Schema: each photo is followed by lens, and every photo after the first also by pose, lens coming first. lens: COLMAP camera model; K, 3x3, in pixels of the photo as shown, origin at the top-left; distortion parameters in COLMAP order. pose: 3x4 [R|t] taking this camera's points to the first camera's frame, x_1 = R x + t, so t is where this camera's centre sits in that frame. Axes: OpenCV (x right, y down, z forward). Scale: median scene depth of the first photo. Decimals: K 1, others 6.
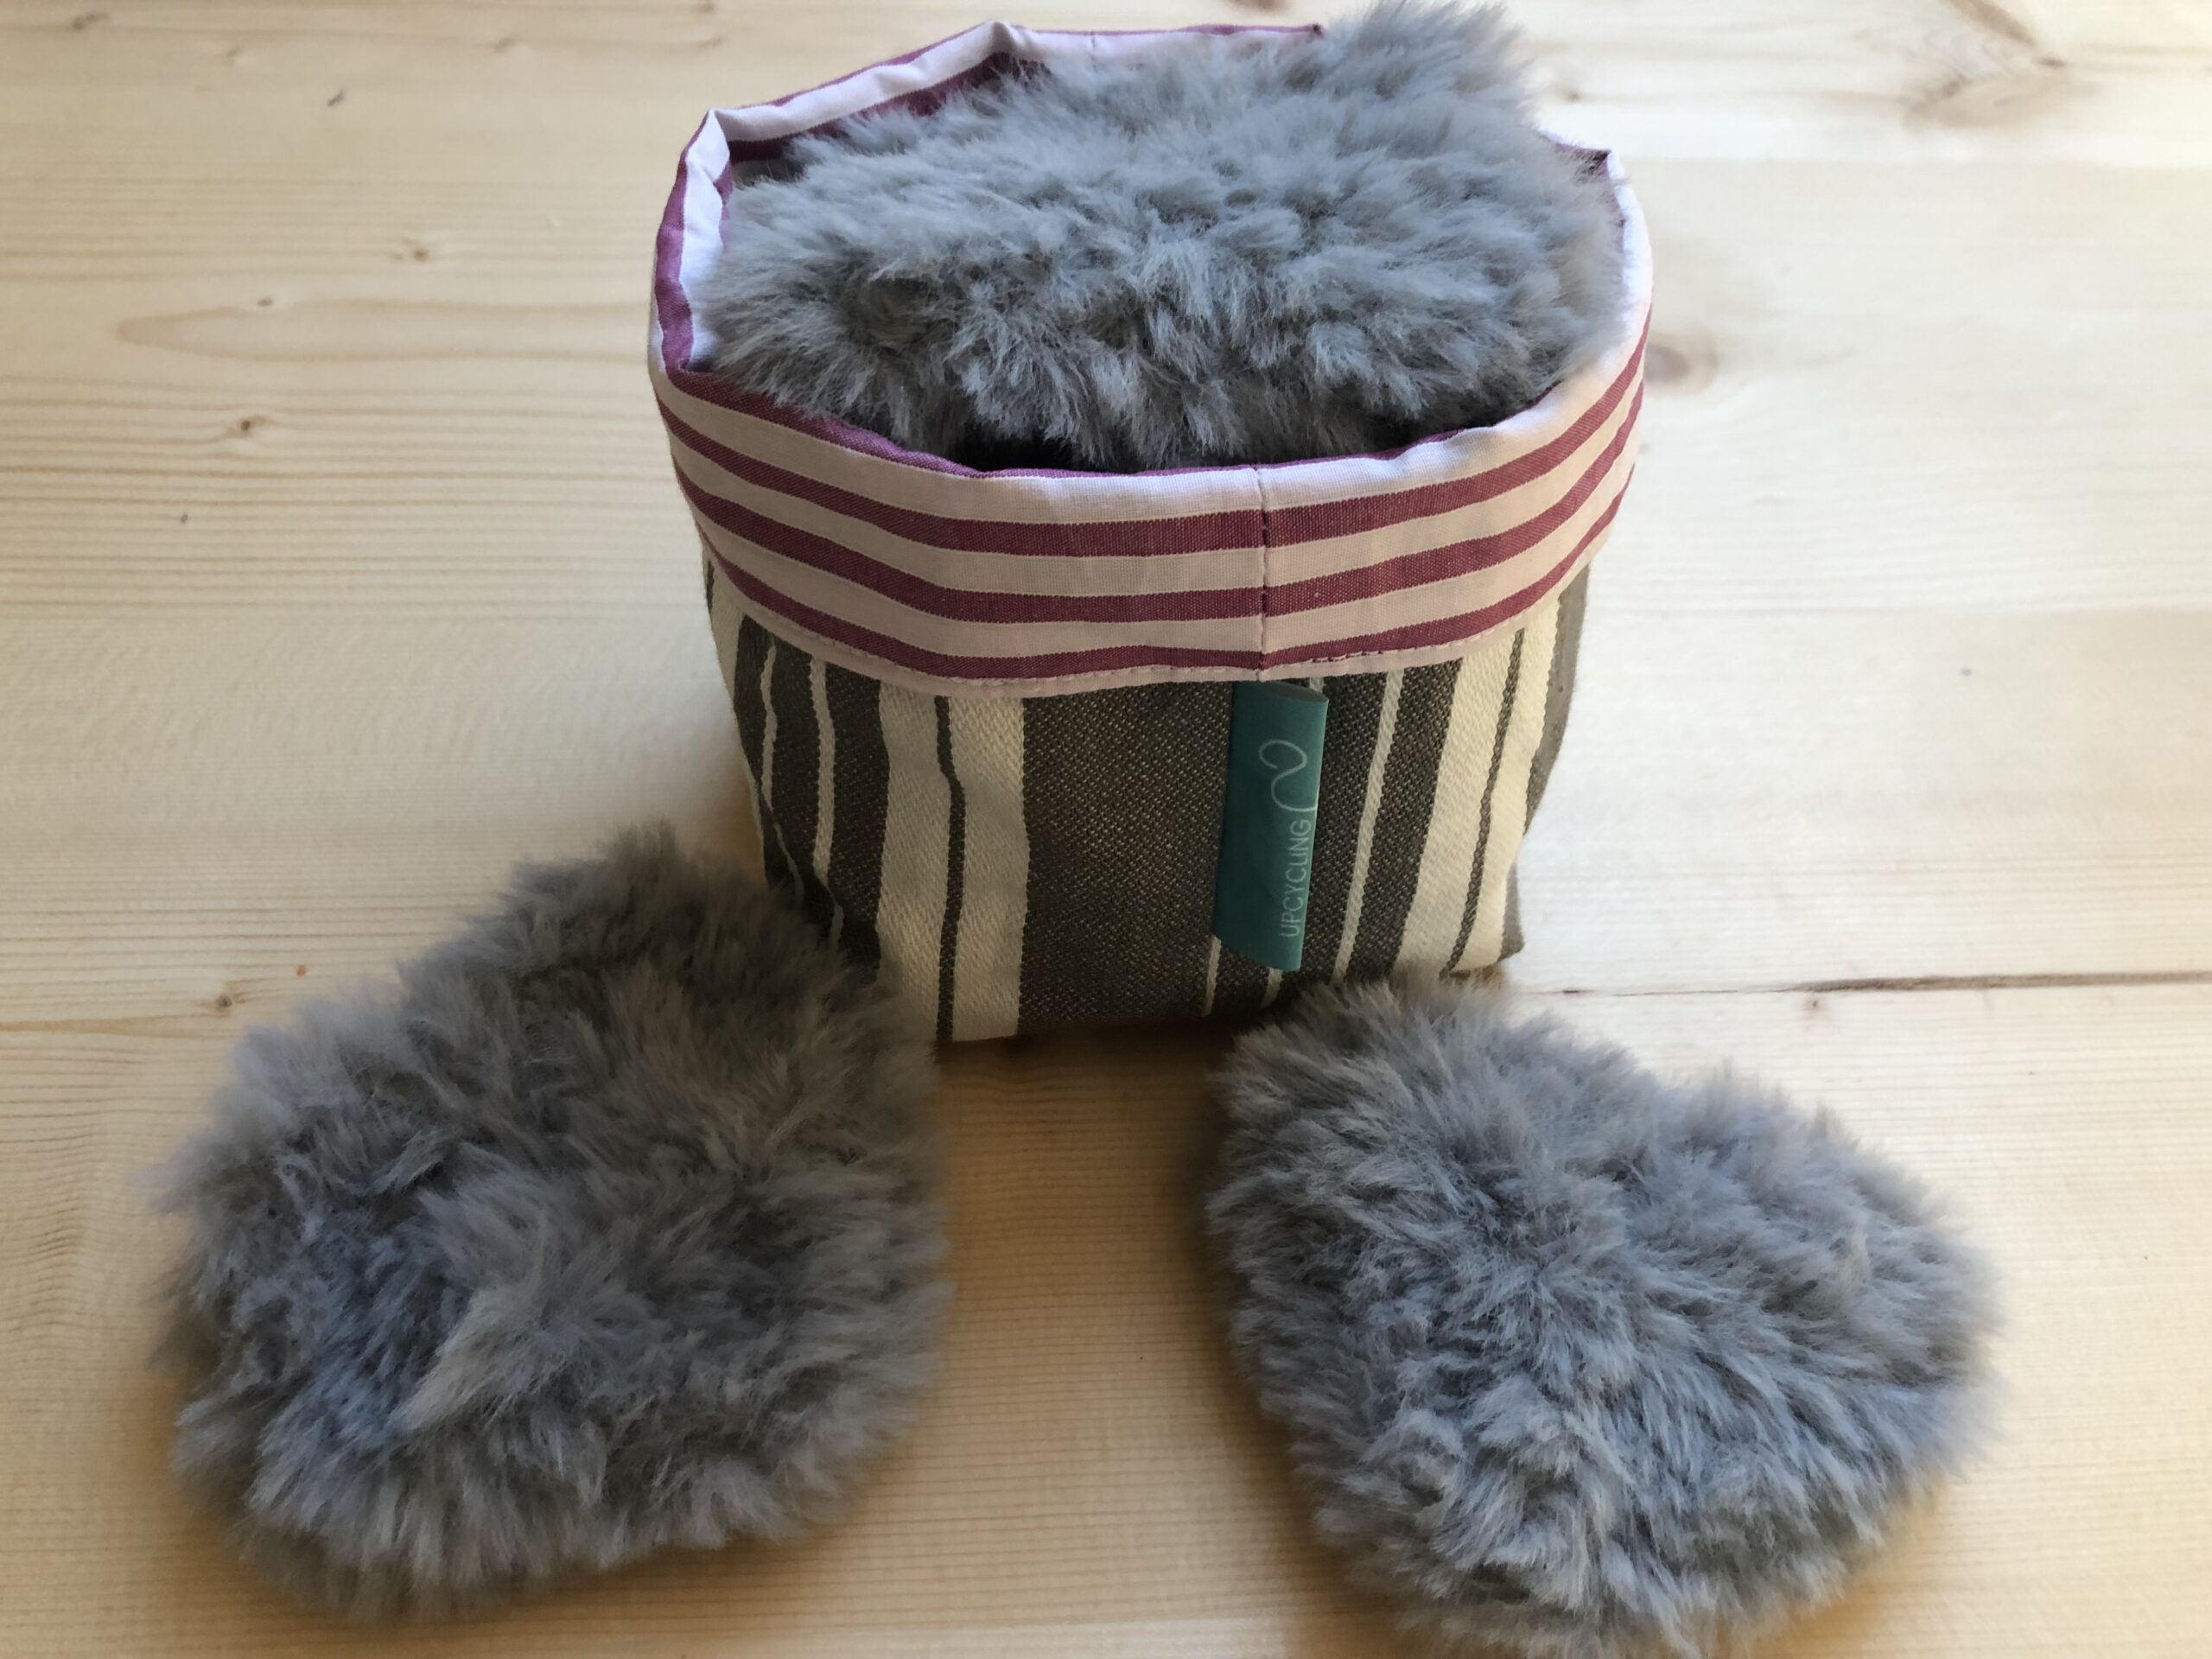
lens RADIAL K [[1965.4, 0, 1105.4], [0, 1965.4, 700.0], [0, 0, 1]] dist [0.010439, 0.002106]
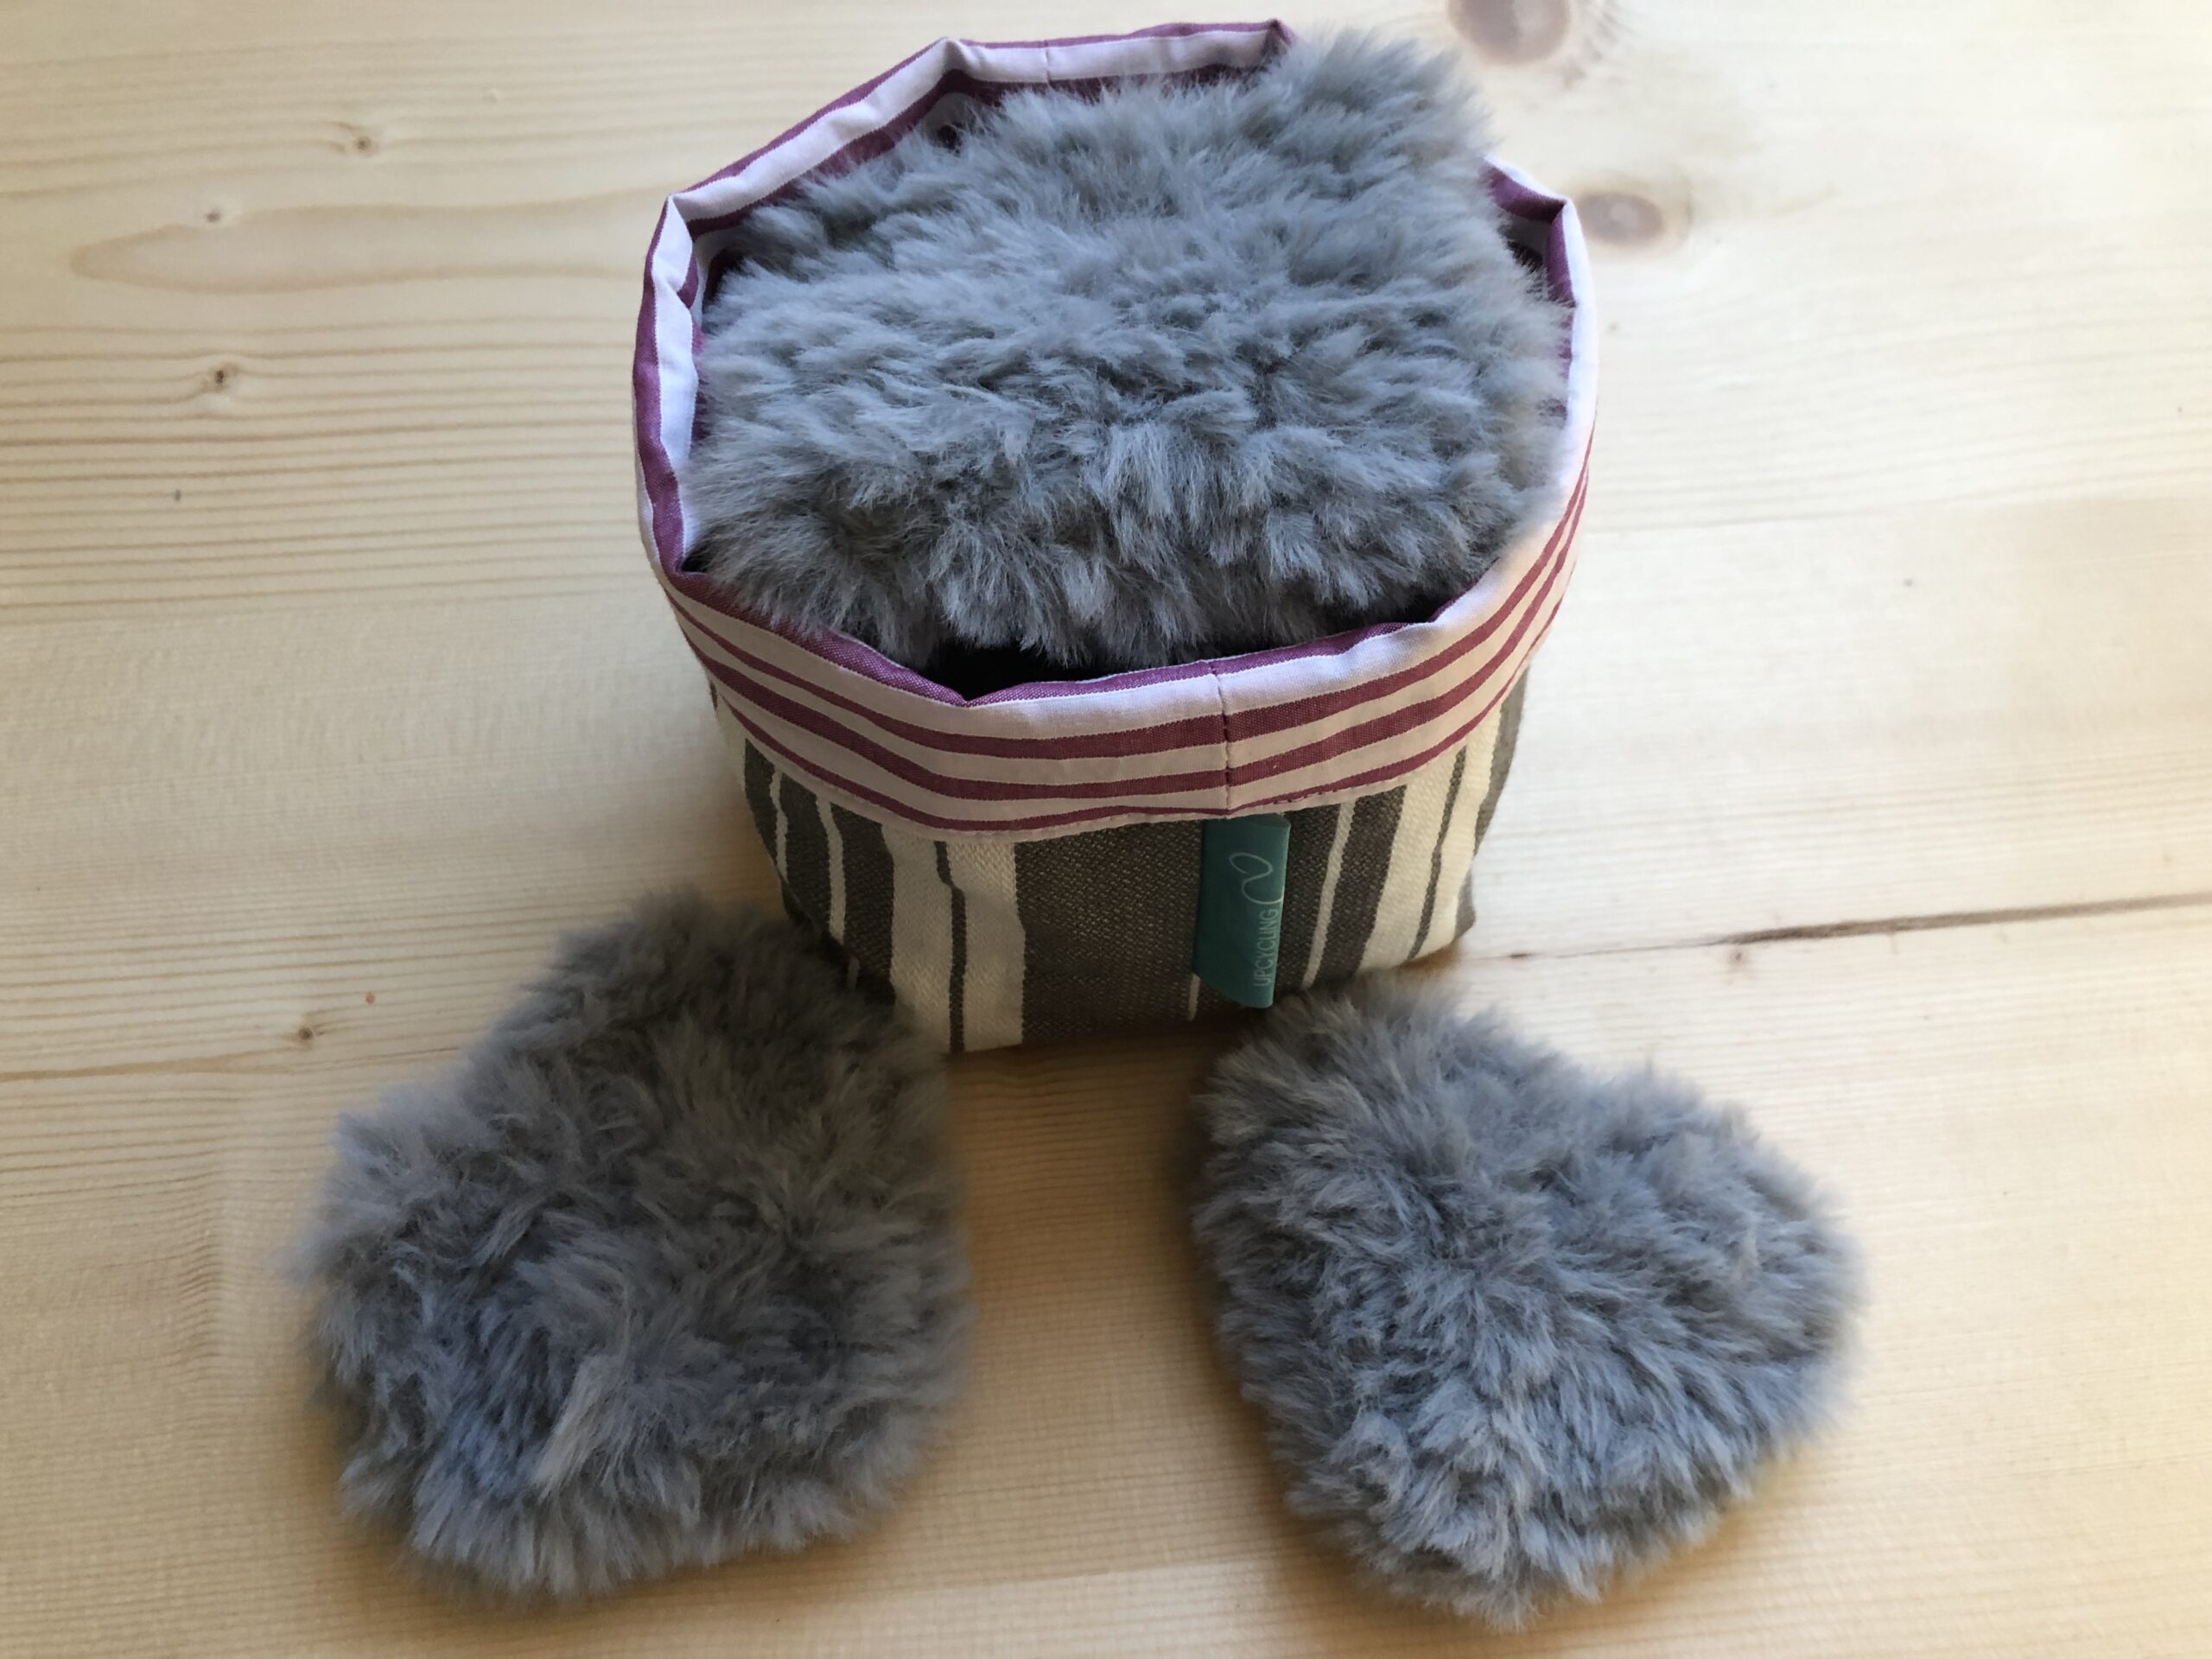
lens RADIAL K [[2015.5, 0, 1120.8], [0, 2015.5, 741.5], [0, 0, 1]] dist [0.016197, -0.007651]
pose [[0.999180, -0.040031, 0.005998, 0.012988], [0.037218, 0.966831, 0.252689, -0.312184], [-0.015914, -0.252259, 0.967529, -0.076614]]
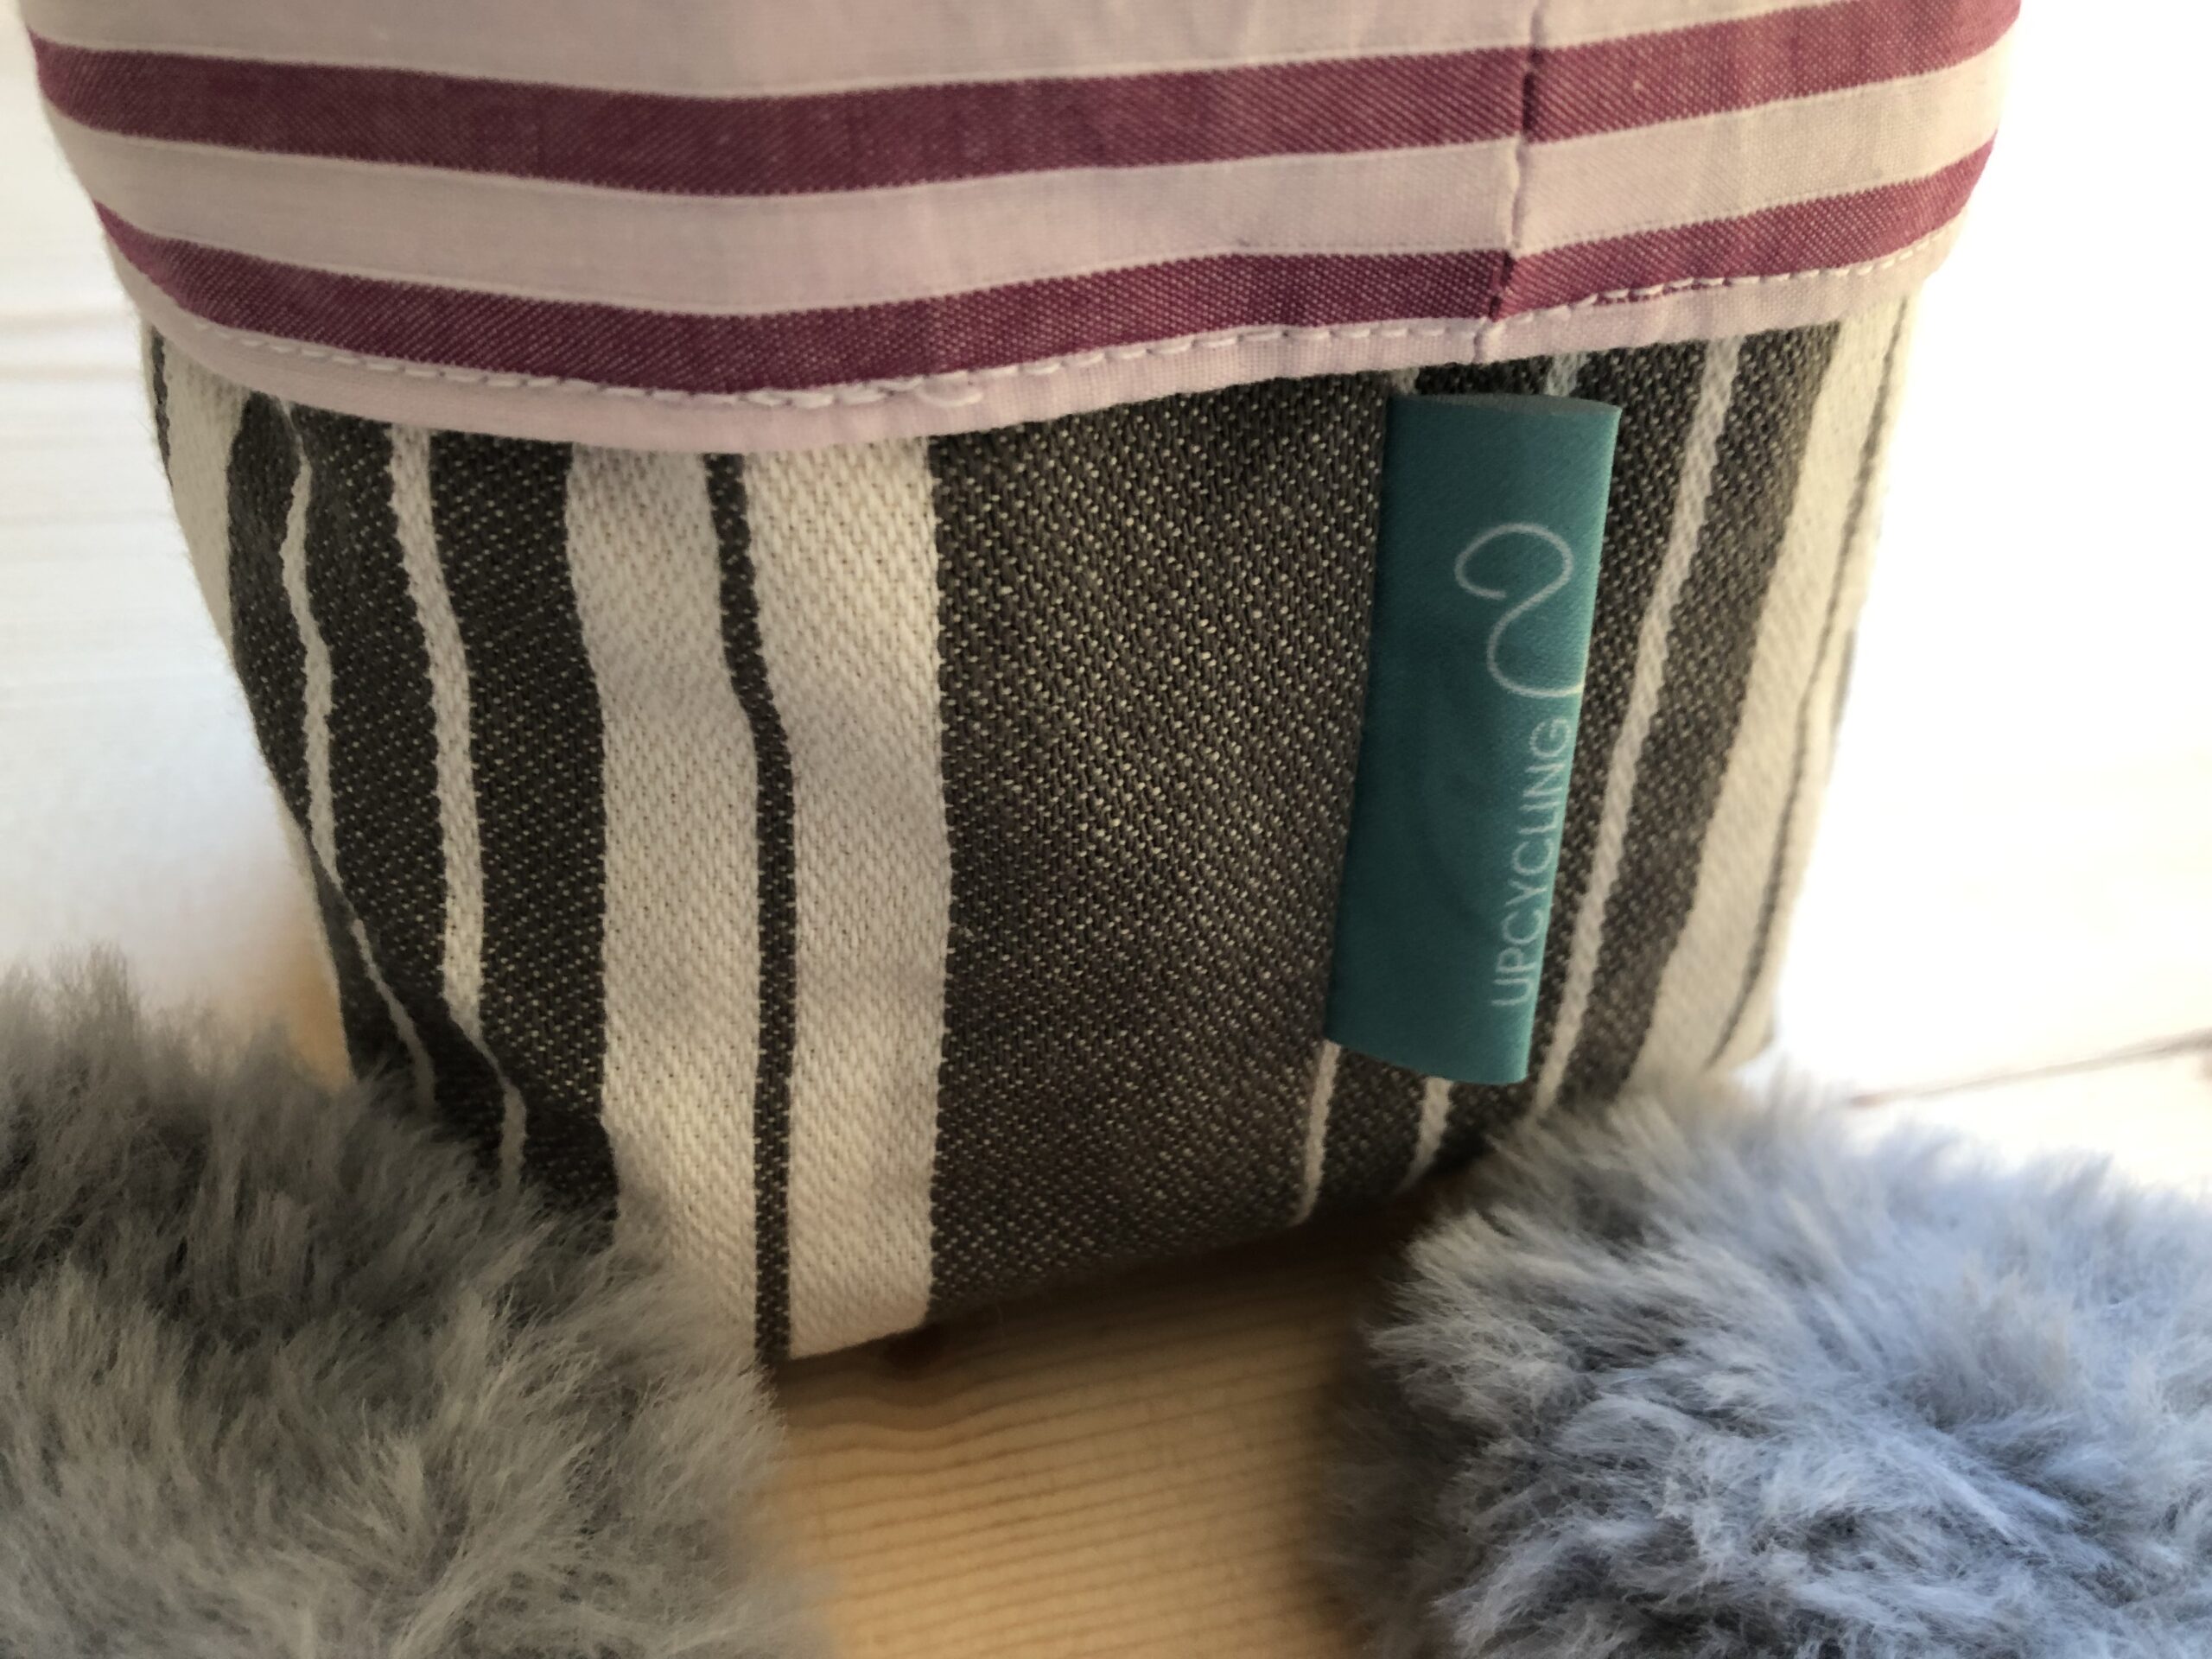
lens RADIAL K [[1944.0, 0, 1132.7], [0, 1944.0, 776.8], [0, 0, 1]] dist [-0.053098, 0.002082]
pose [[0.976130, -0.103031, 0.191193, -0.078465], [0.125989, 0.985682, -0.112063, 0.107726], [-0.176909, 0.133476, 0.975134, 0.562929]]
